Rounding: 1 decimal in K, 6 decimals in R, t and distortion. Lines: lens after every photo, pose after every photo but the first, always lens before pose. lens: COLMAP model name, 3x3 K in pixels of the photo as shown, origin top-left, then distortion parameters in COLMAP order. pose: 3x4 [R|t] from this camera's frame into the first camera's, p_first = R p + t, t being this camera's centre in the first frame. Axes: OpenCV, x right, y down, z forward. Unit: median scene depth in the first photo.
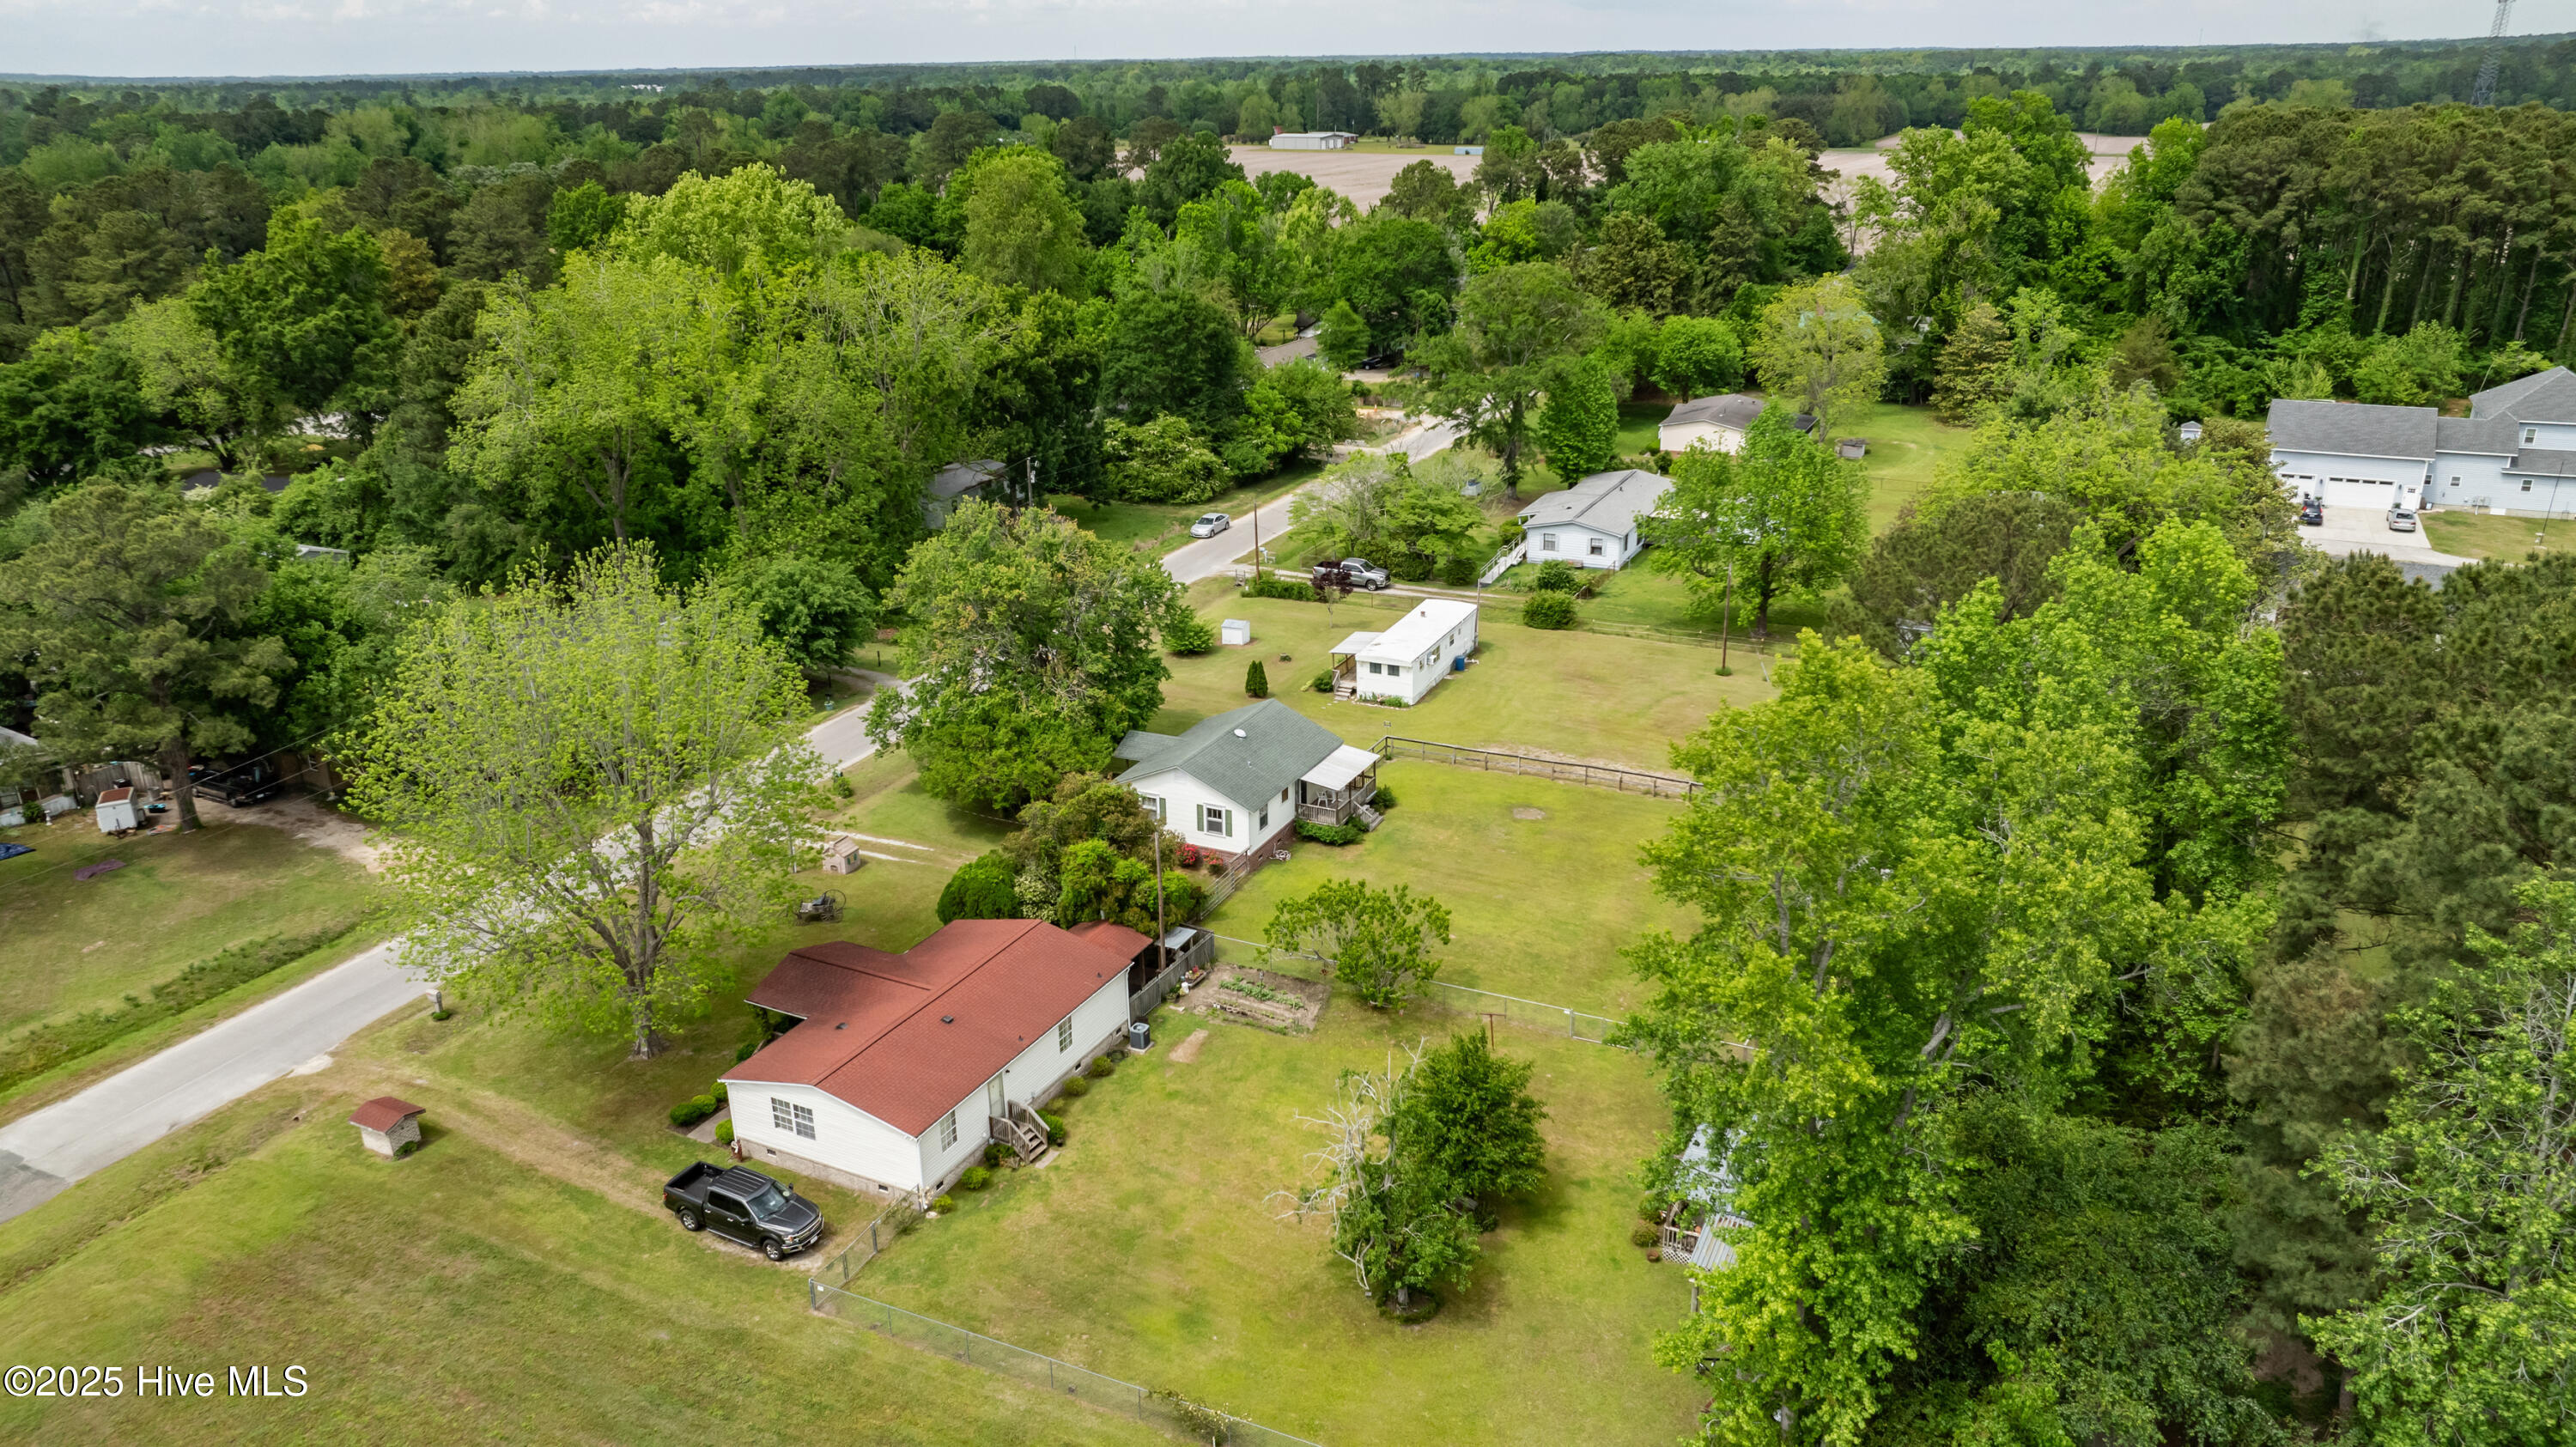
lens RADIAL K [[1815.9, 0, 1285.2], [0, 1815.9, 723.0], [0, 0, 1]] dist [-0.023850, 0.022970]
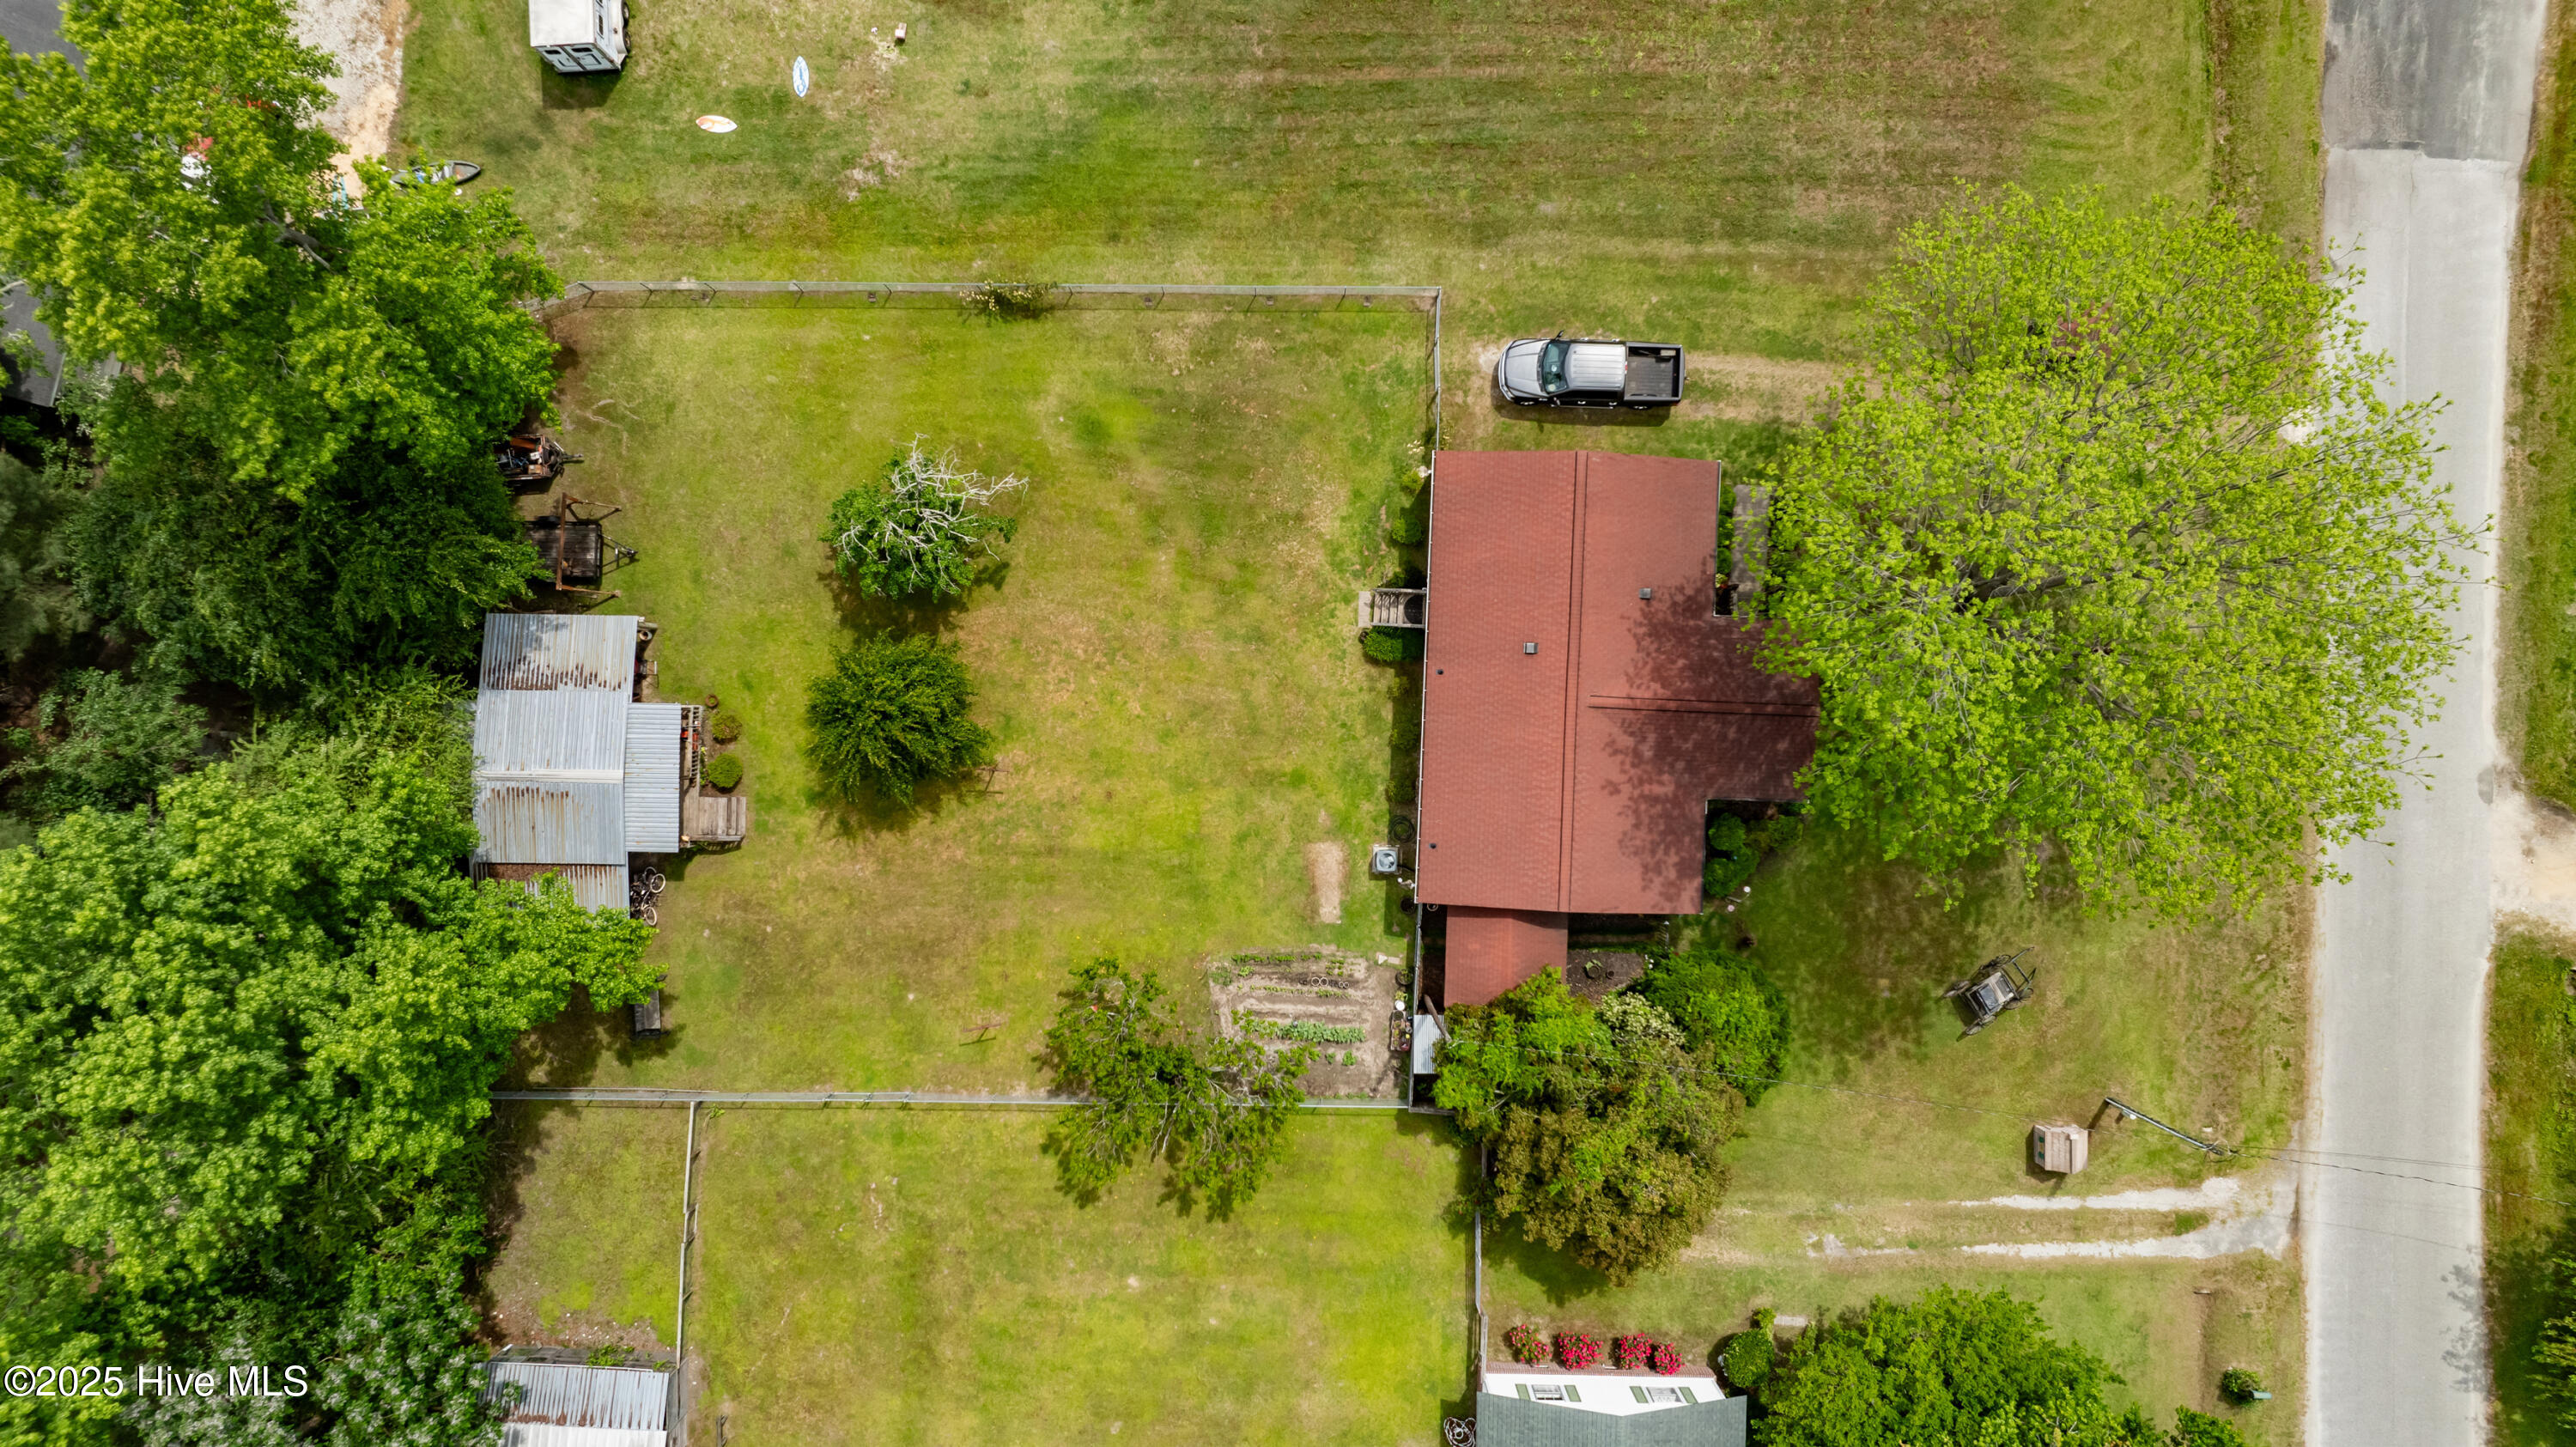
lens RADIAL K [[1815.9, 0, 1326.0], [0, 1815.9, 715.8], [0, 0, 1]] dist [-0.023850, 0.022970]
pose [[-0.908070, 0.418369, 0.019400, -0.088521], [-0.133136, -0.332270, 0.933741, -0.499862], [0.397095, 0.845319, 0.357424, 0.576816]]
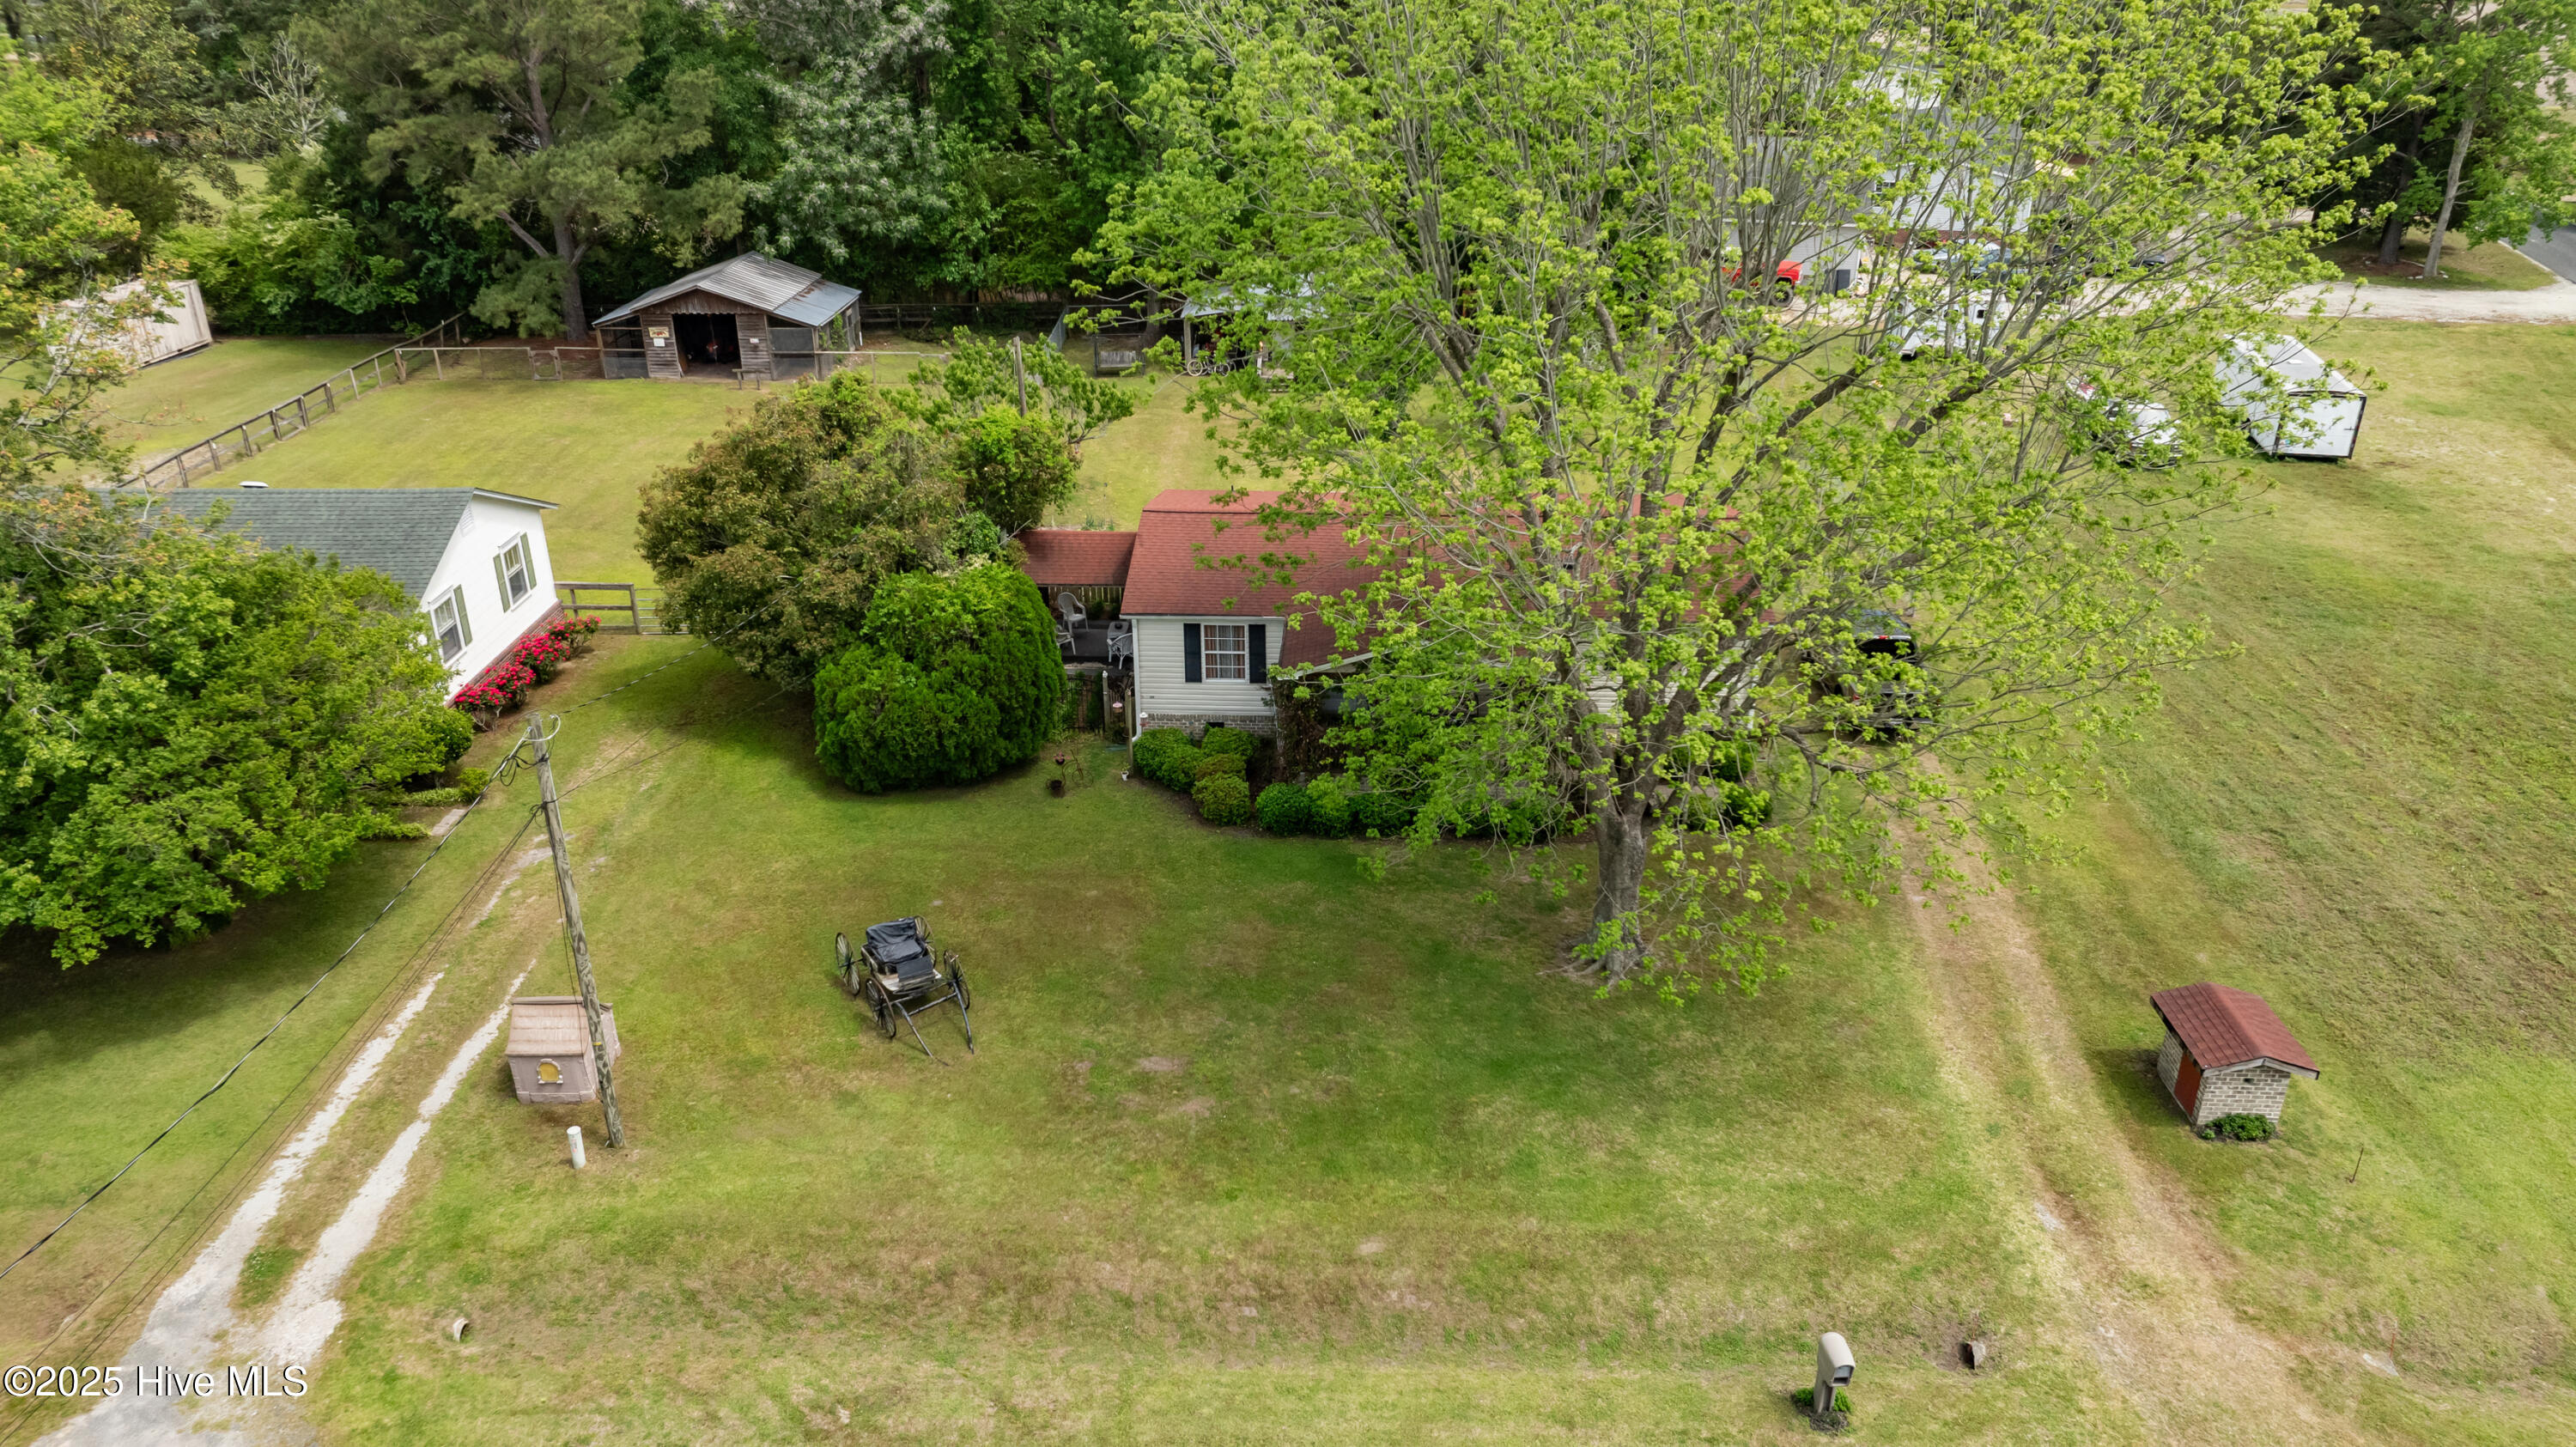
lens RADIAL K [[1815.9, 0, 1289.7], [0, 1815.9, 729.8], [0, 0, 1]] dist [-0.023850, 0.022970]
pose [[-0.402438, -0.380876, 0.832453, -0.604480], [0.327020, 0.789528, 0.519330, -0.108788], [-0.855045, 0.481226, -0.193182, 1.015854]]
